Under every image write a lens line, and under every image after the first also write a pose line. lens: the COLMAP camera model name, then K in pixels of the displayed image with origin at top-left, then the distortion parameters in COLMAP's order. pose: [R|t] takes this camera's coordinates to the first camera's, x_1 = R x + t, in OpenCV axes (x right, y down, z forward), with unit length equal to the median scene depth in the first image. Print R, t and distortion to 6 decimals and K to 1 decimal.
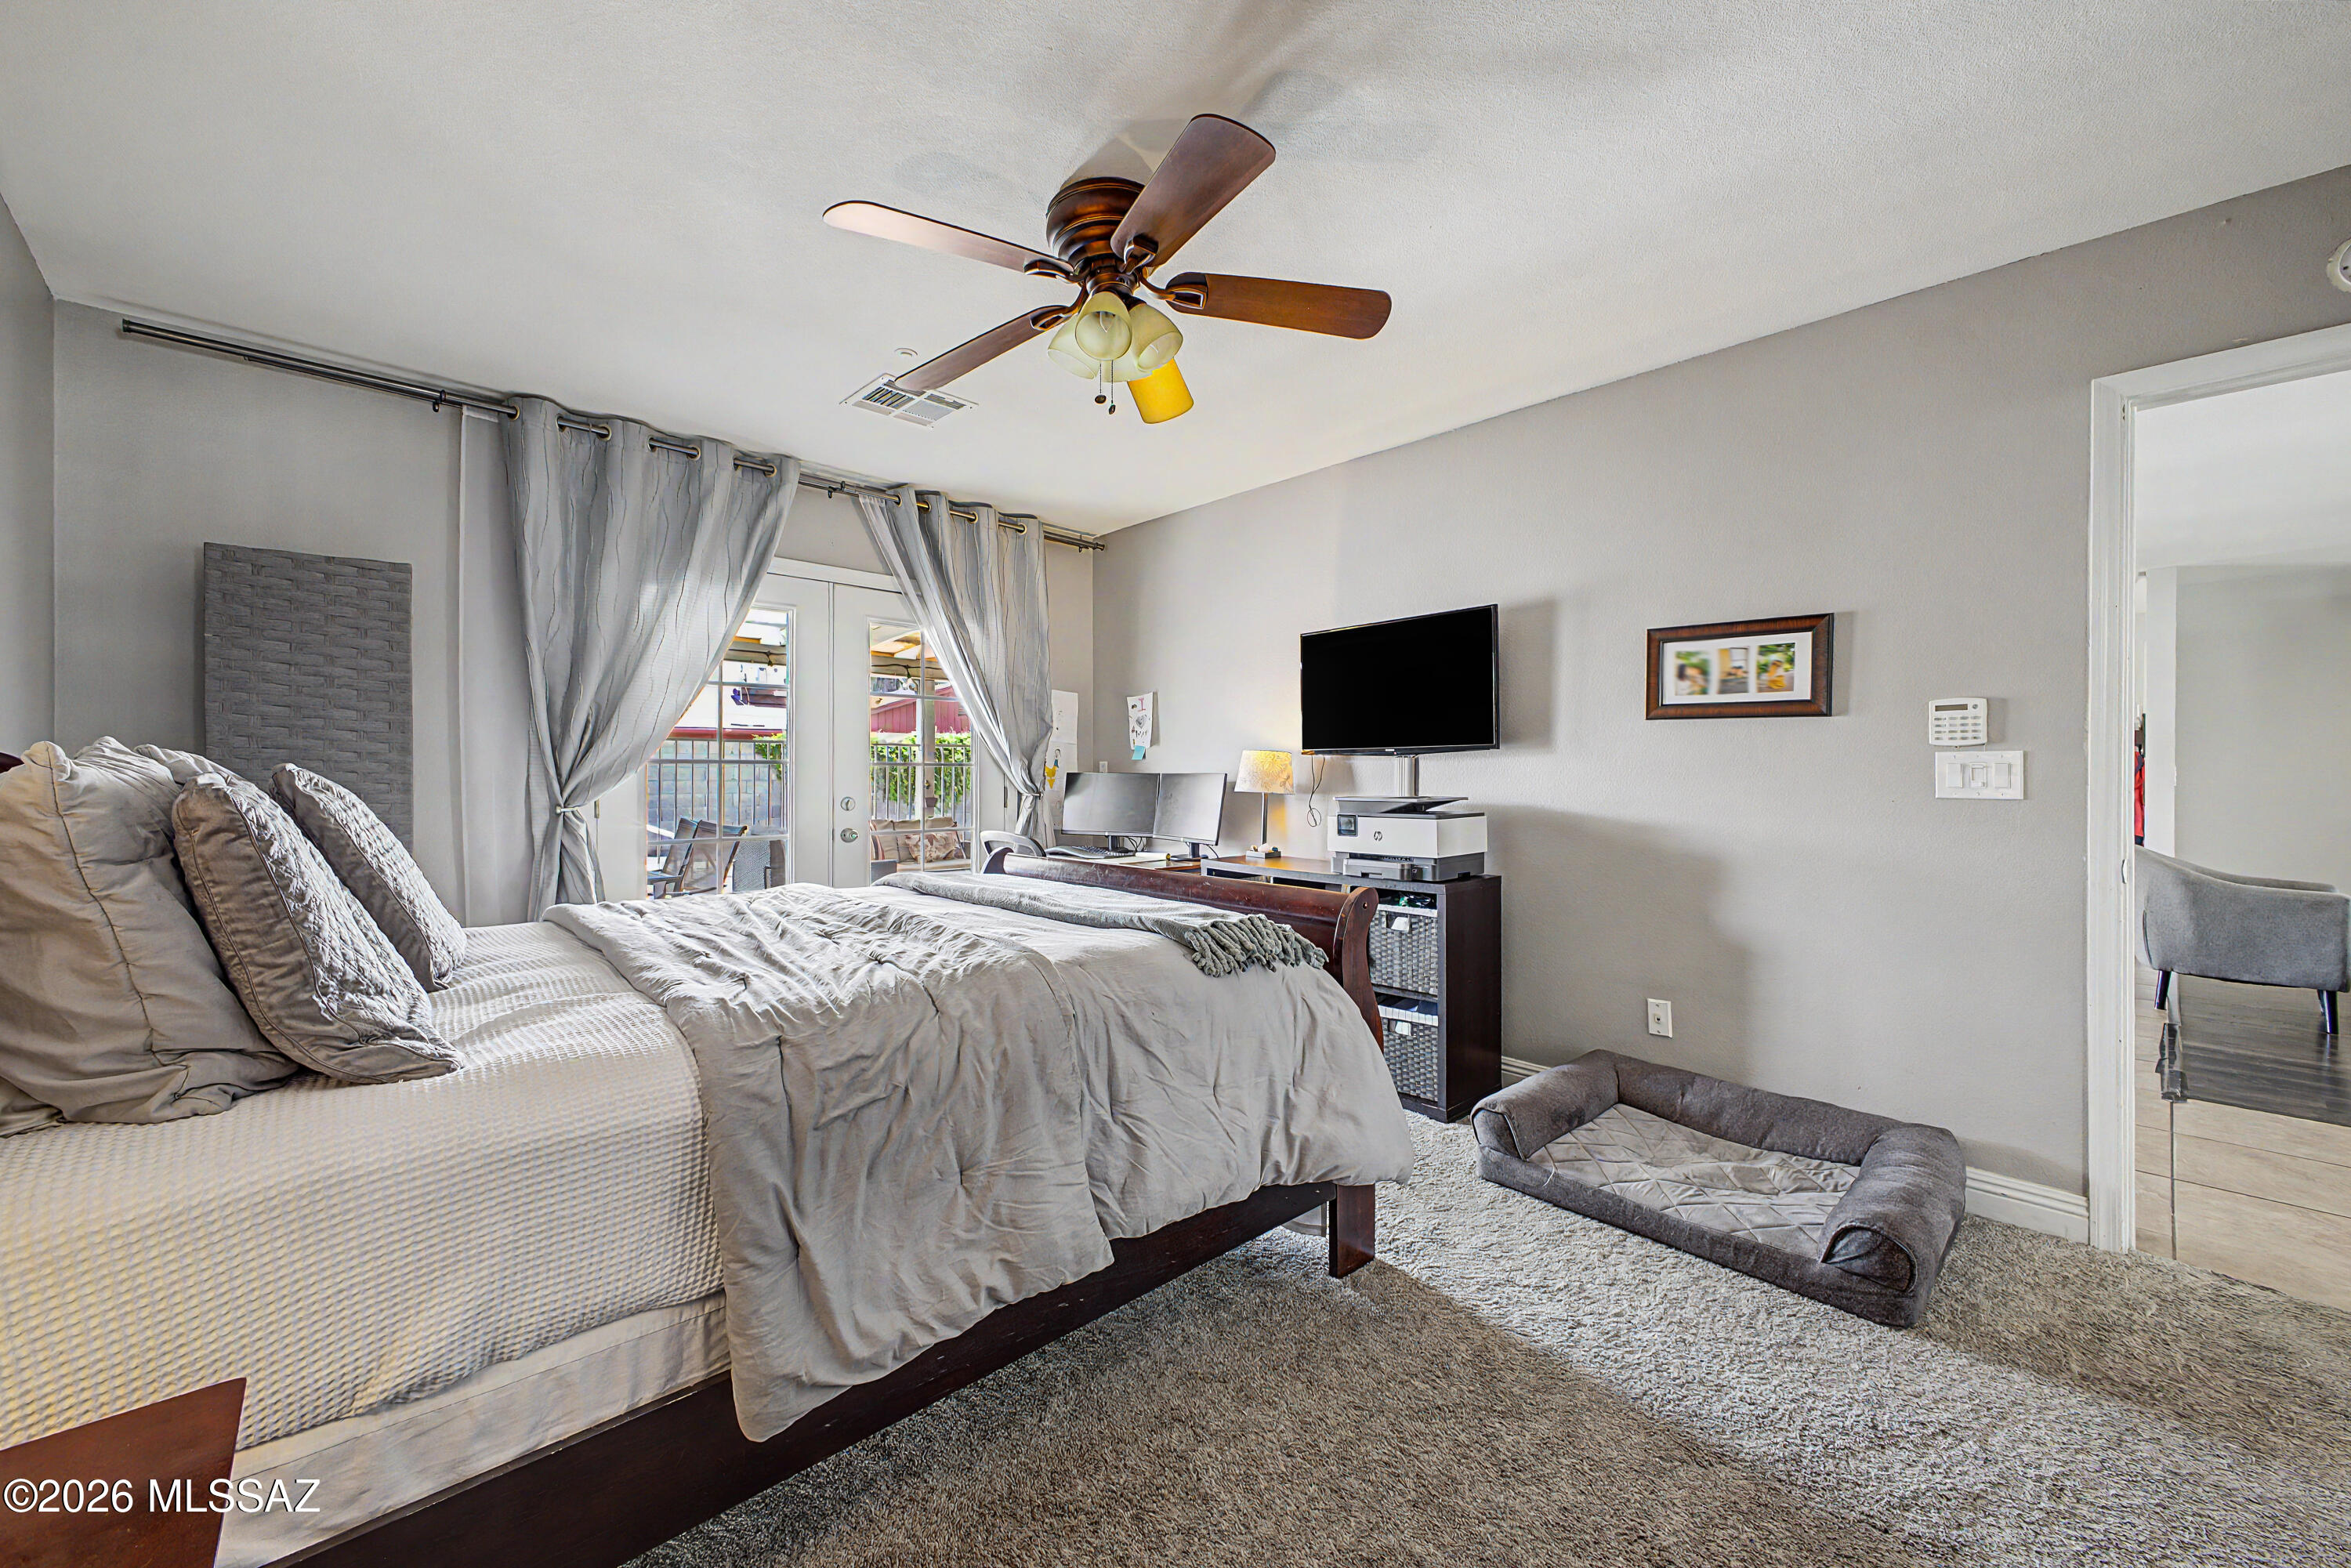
lens RADIAL K [[930.3, 0, 1186.0], [0, 930.3, 769.9], [0, 0, 1]] dist [0.032726, -0.011182]
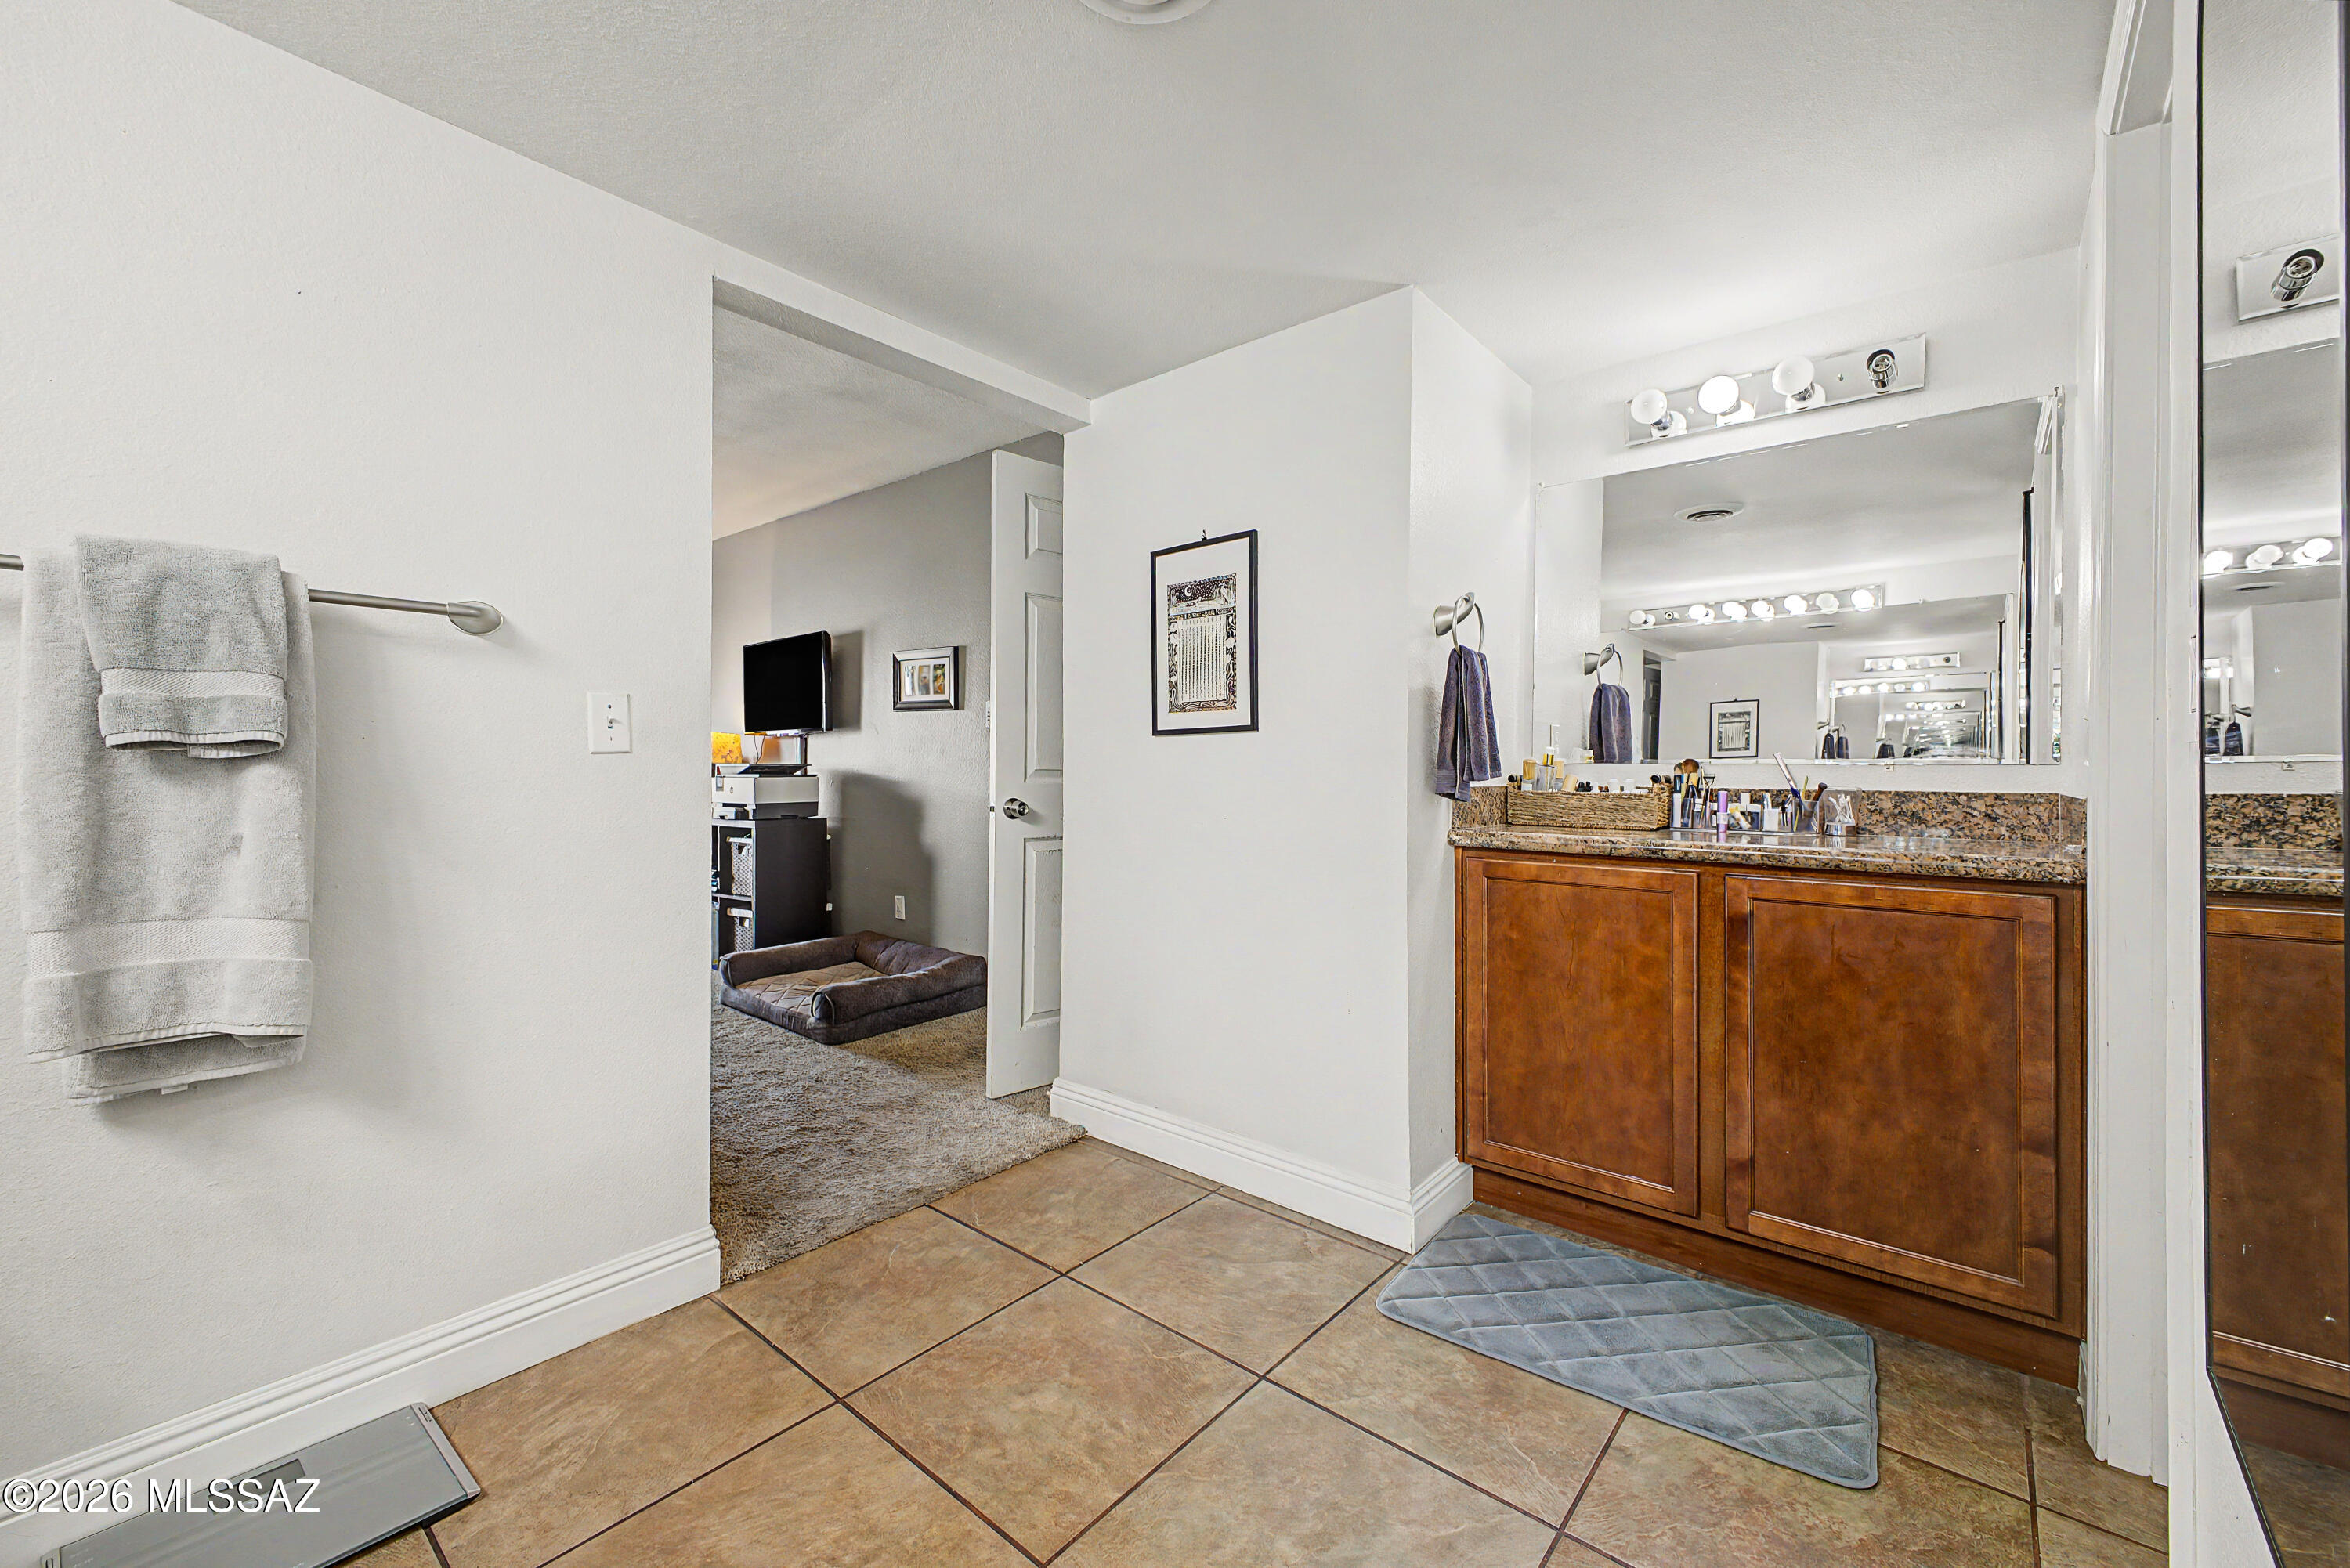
lens RADIAL K [[929.9, 0, 1185.4], [0, 929.9, 769.9], [0, 0, 1]] dist [0.032726, -0.011182]
pose [[0.990501, 0.005705, 0.137387, 0.750148], [-0.005632, 0.999984, -0.000921, 0.040121], [-0.137390, 0.000139, 0.990517, -0.550092]]
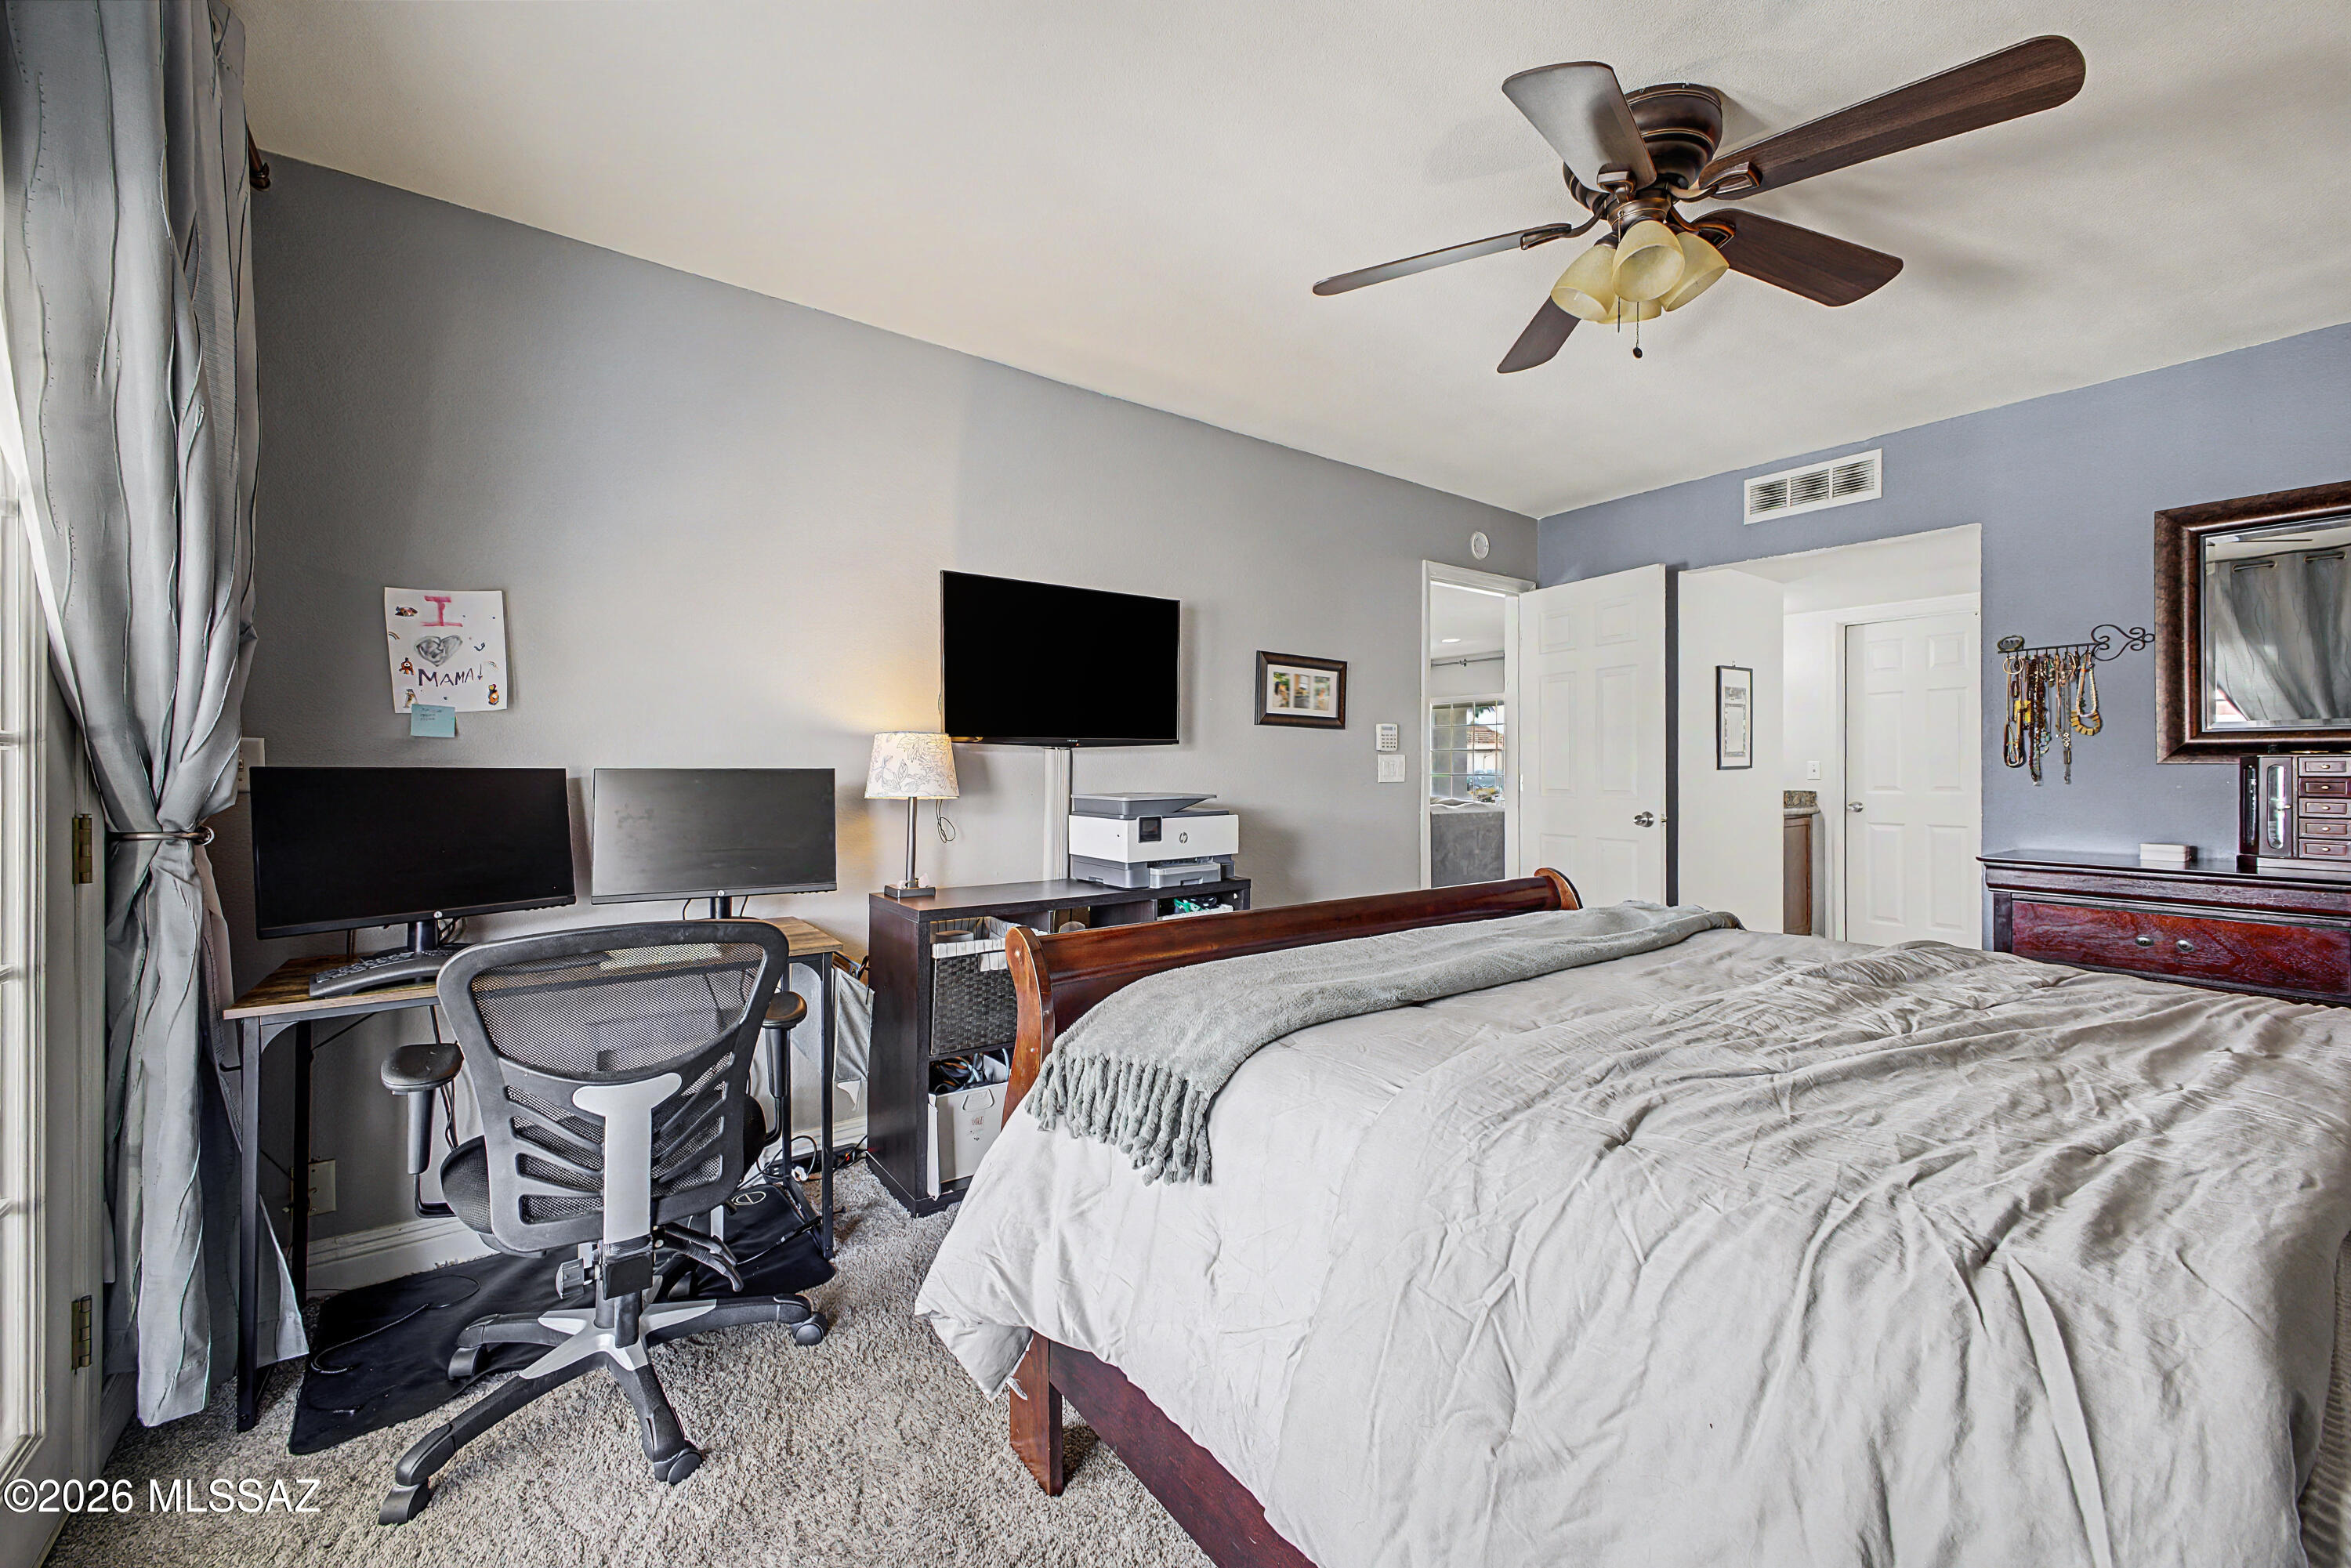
lens RADIAL K [[930.3, 0, 1186.0], [0, 930.3, 769.9], [0, 0, 1]] dist [0.032726, -0.011182]
pose [[0.092827, 0.003266, 0.995677, -0.723787], [0.004933, 0.999981, -0.003740, 0.010876], [-0.995670, 0.005259, 0.092810, 0.977891]]
